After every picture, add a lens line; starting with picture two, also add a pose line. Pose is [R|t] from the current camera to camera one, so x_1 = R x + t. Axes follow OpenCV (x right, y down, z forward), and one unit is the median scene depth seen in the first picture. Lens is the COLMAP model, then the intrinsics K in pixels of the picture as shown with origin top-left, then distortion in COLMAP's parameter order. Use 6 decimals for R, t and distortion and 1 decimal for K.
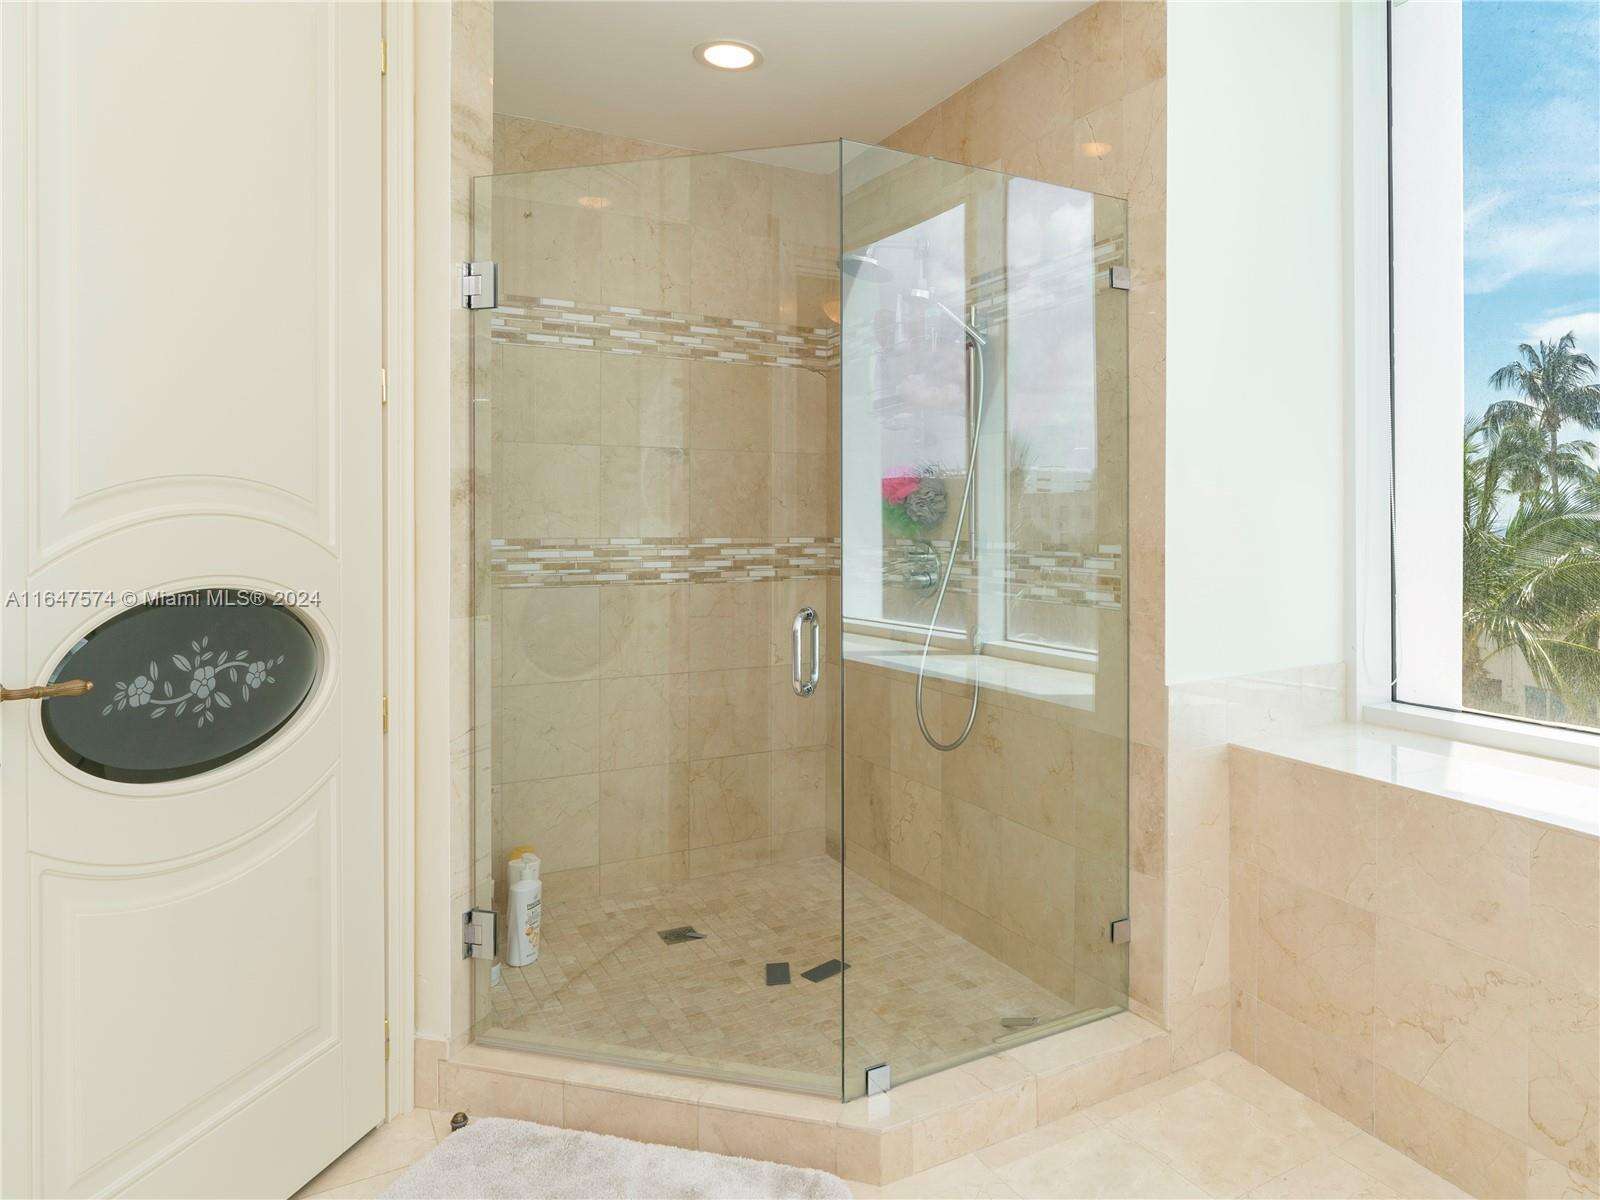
lens RADIAL K [[1034.9, 0, 800.0], [0, 1034.9, 523.2], [0, 0, 1]] dist [-0.005530, 0.003556]
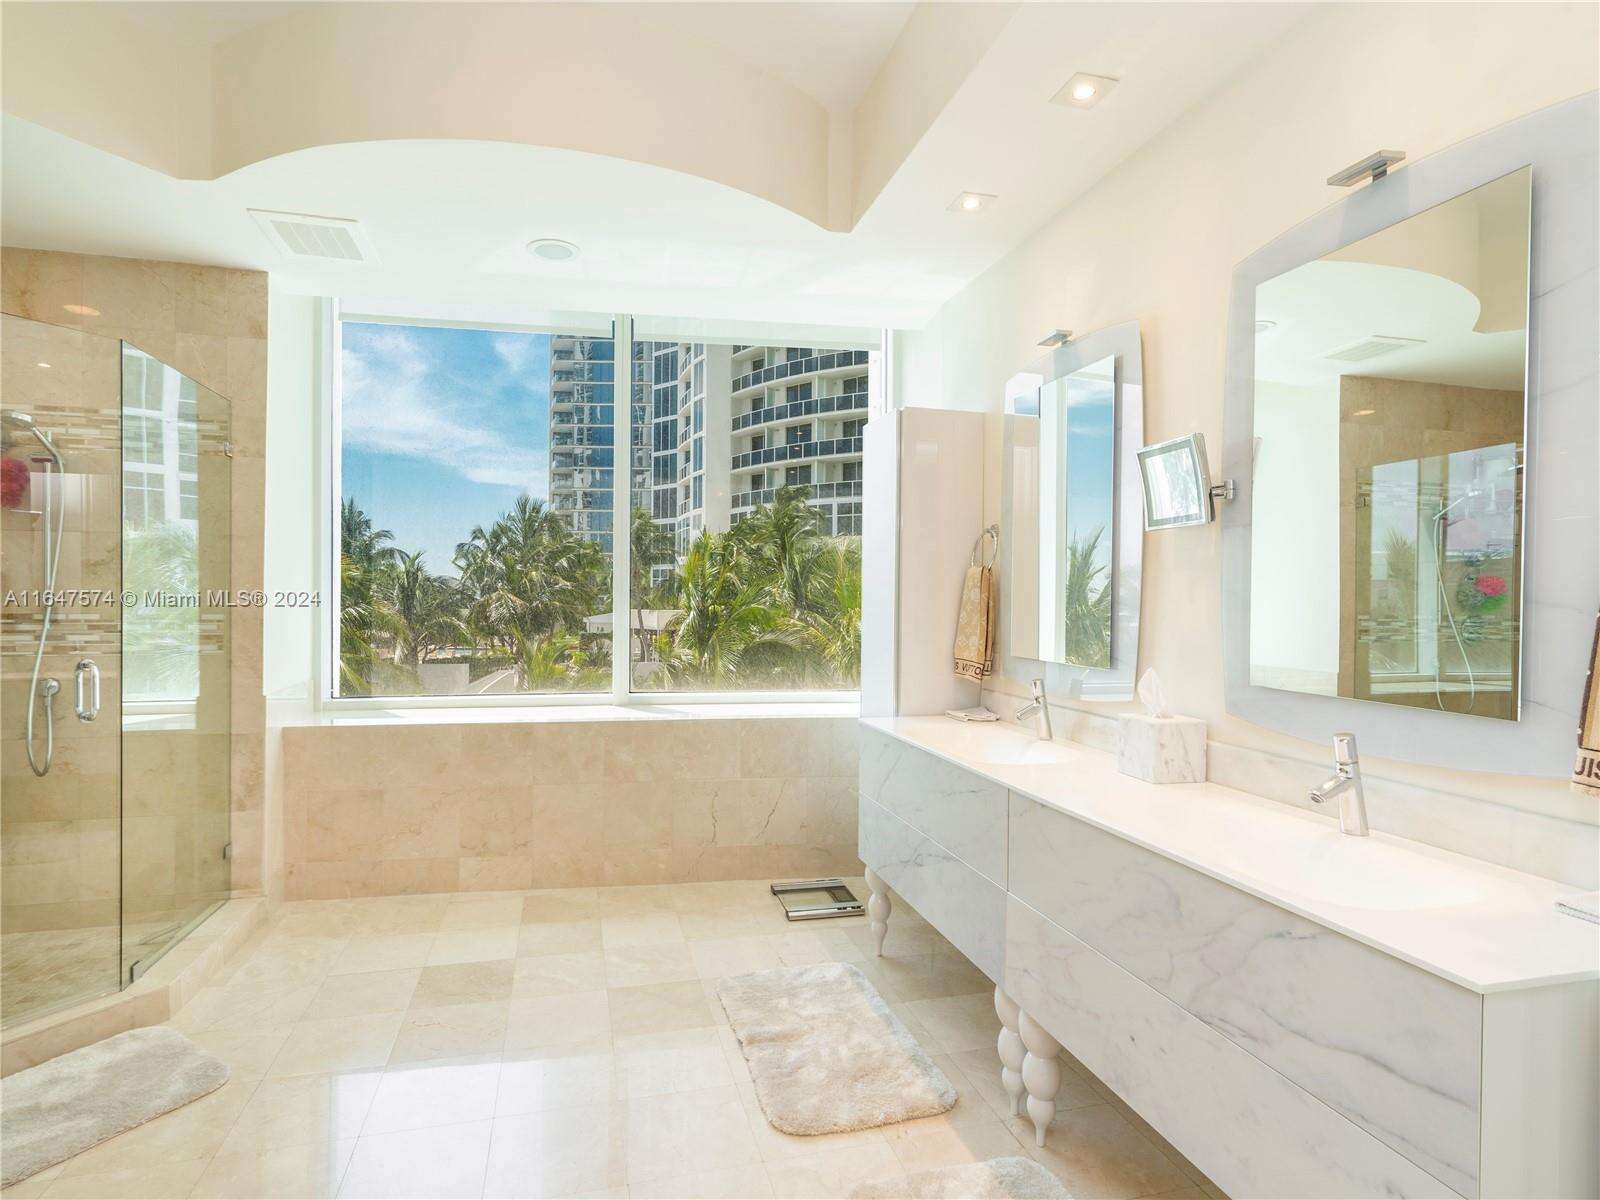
lens RADIAL K [[822.6, 0, 800.0], [0, 822.6, 600.0], [0, 0, 1]] dist [-0.000184, -0.000120]
pose [[0.259695, 0.004258, 0.965681, -0.713395], [-0.007275, 0.999971, -0.002453, -0.004394], [-0.965663, -0.006388, 0.259718, -0.204482]]
